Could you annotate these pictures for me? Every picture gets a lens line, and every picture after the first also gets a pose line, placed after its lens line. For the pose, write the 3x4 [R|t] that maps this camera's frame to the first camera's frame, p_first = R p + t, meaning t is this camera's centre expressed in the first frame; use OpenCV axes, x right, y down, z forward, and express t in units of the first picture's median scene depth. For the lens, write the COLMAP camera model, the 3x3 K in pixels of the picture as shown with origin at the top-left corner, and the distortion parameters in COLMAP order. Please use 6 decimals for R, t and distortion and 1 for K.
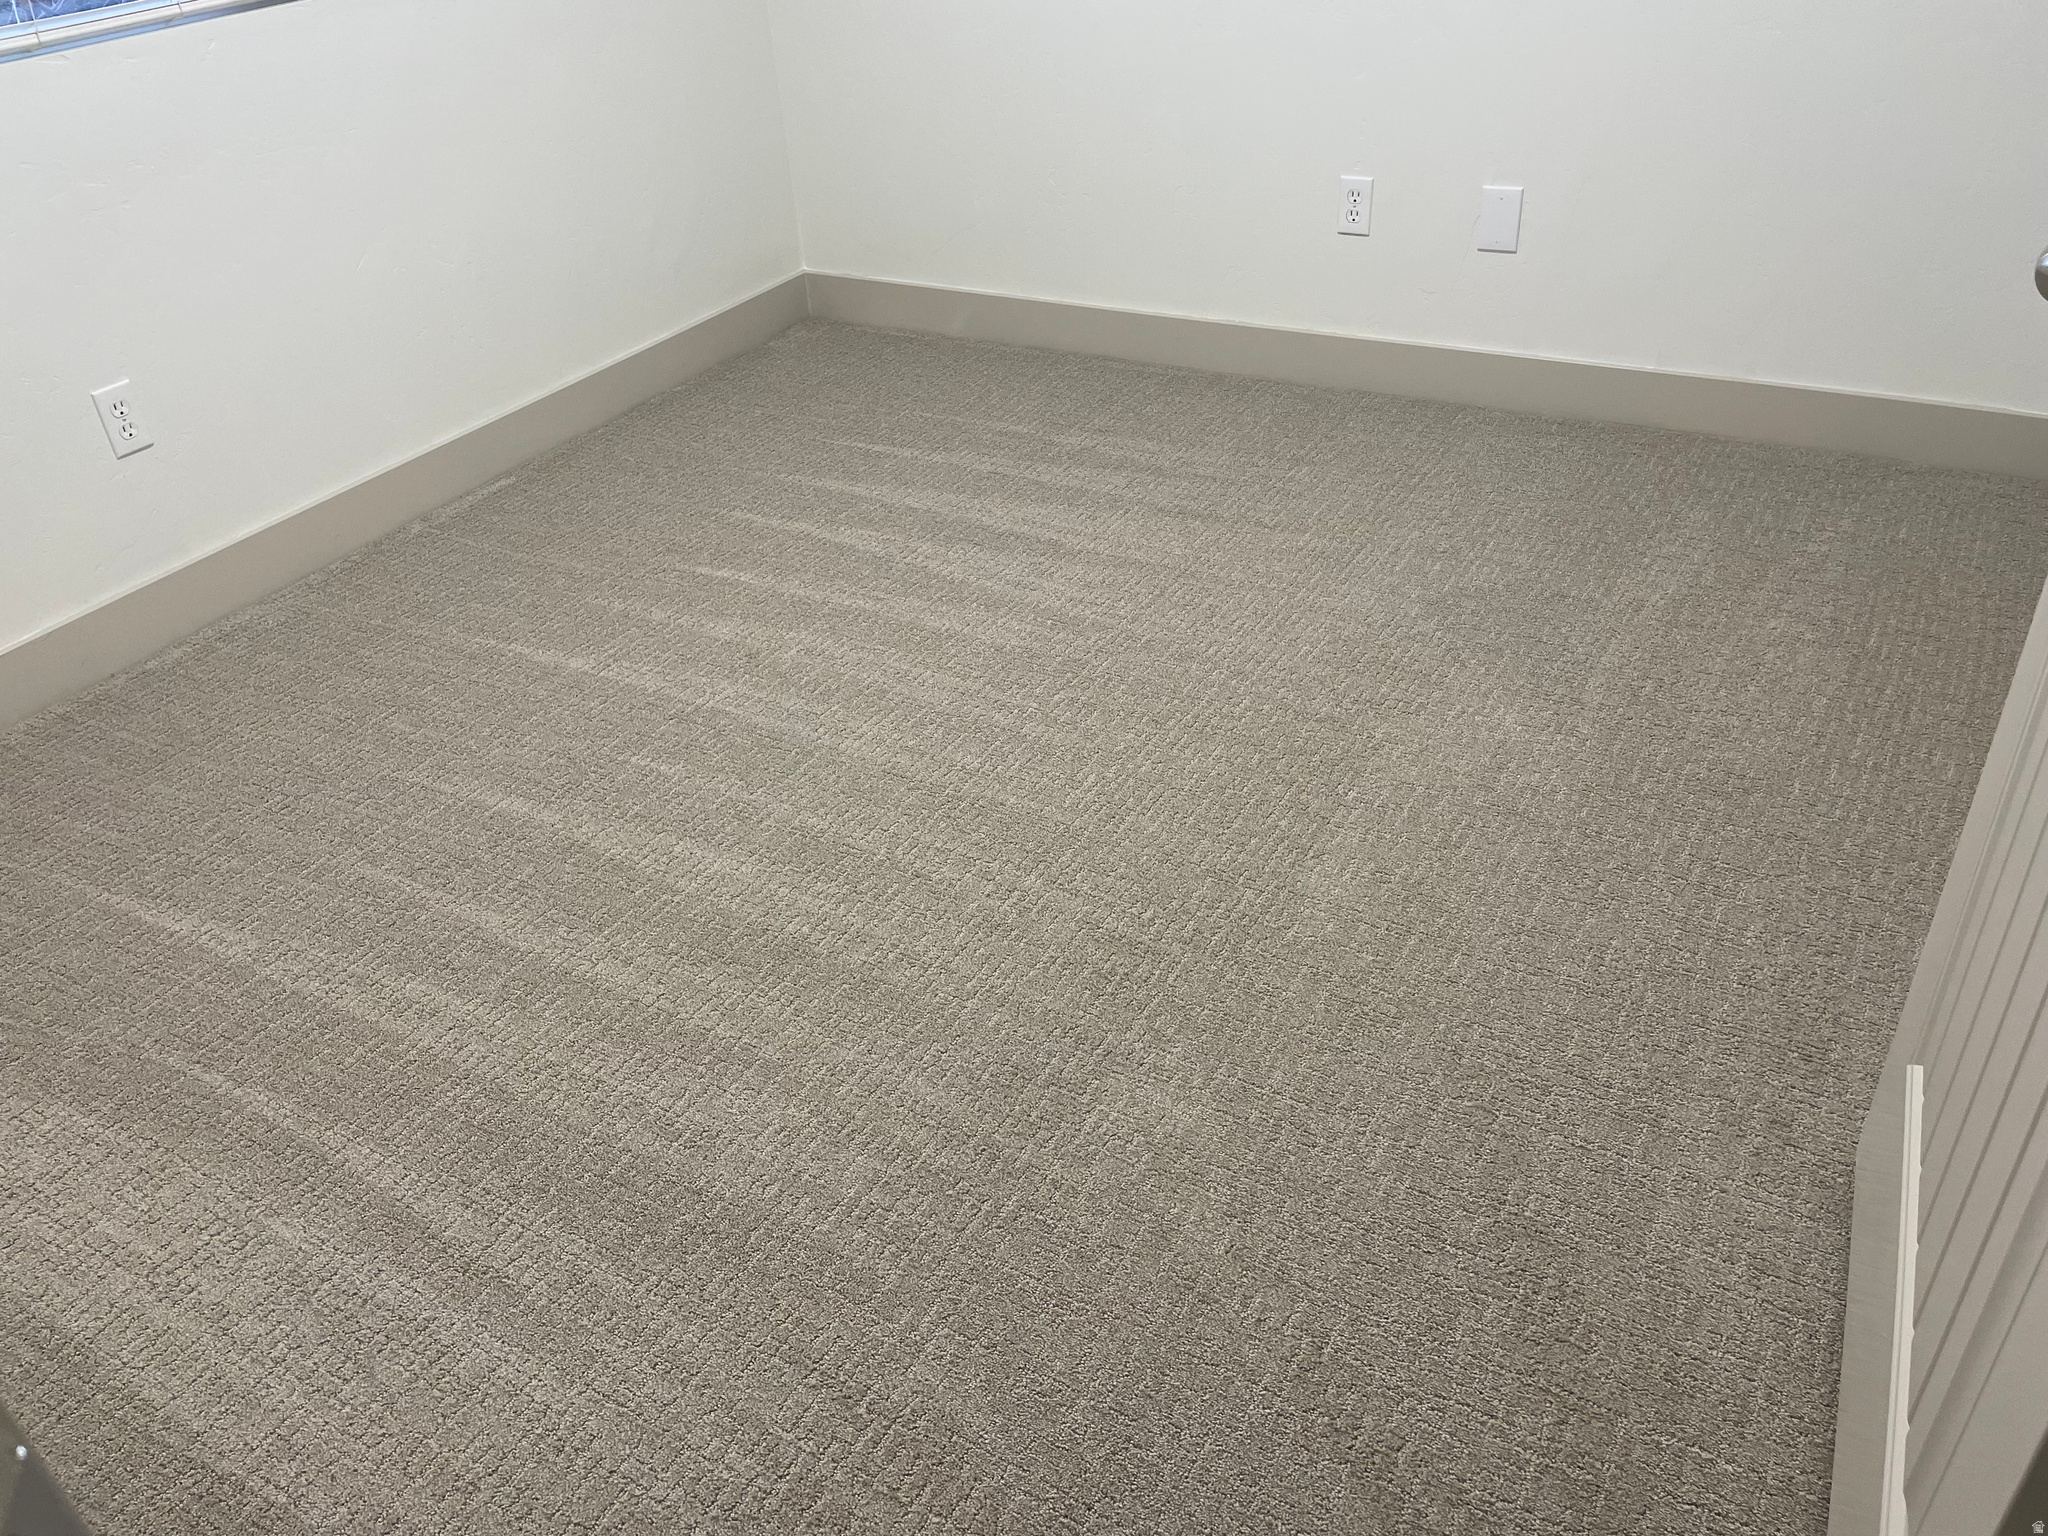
lens RADIAL K [[1565.3, 0, 1007.8], [0, 1565.3, 764.9], [0, 0, 1]] dist [0.079652, -0.101803]
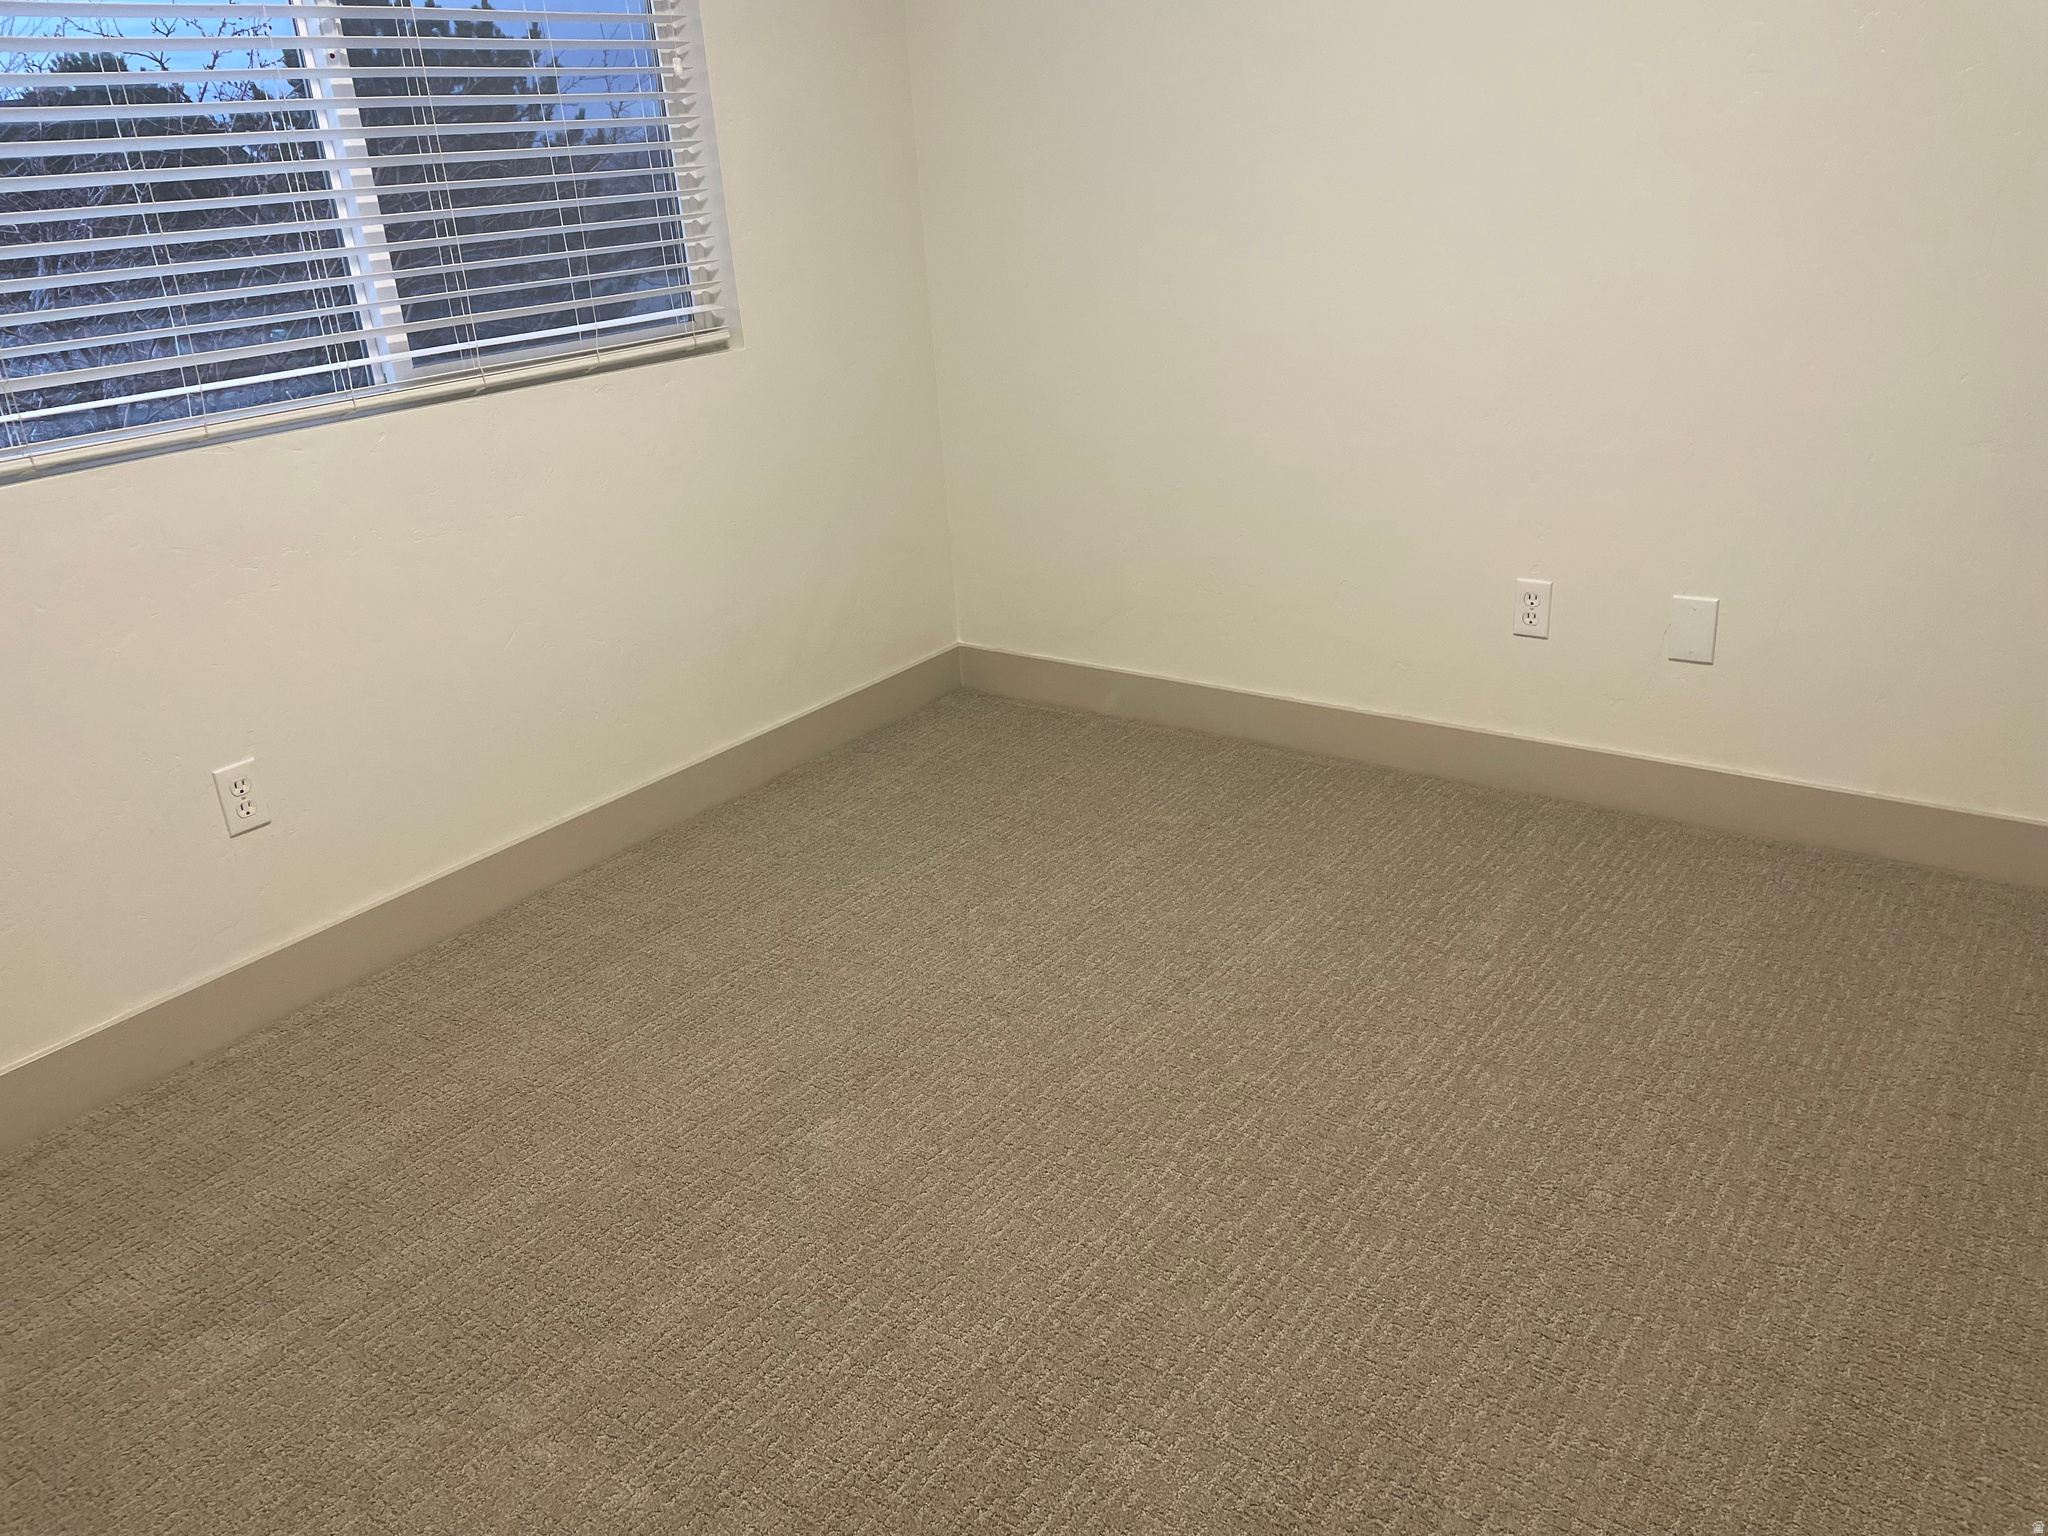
lens RADIAL K [[1546.2, 0, 1031.2], [0, 1546.2, 757.5], [0, 0, 1]] dist [0.058366, -0.063661]
pose [[0.995589, 0.037825, -0.085864, 0.003732], [-0.054121, 0.979063, -0.196230, -0.072998], [0.076644, 0.200012, 0.976791, 0.090611]]
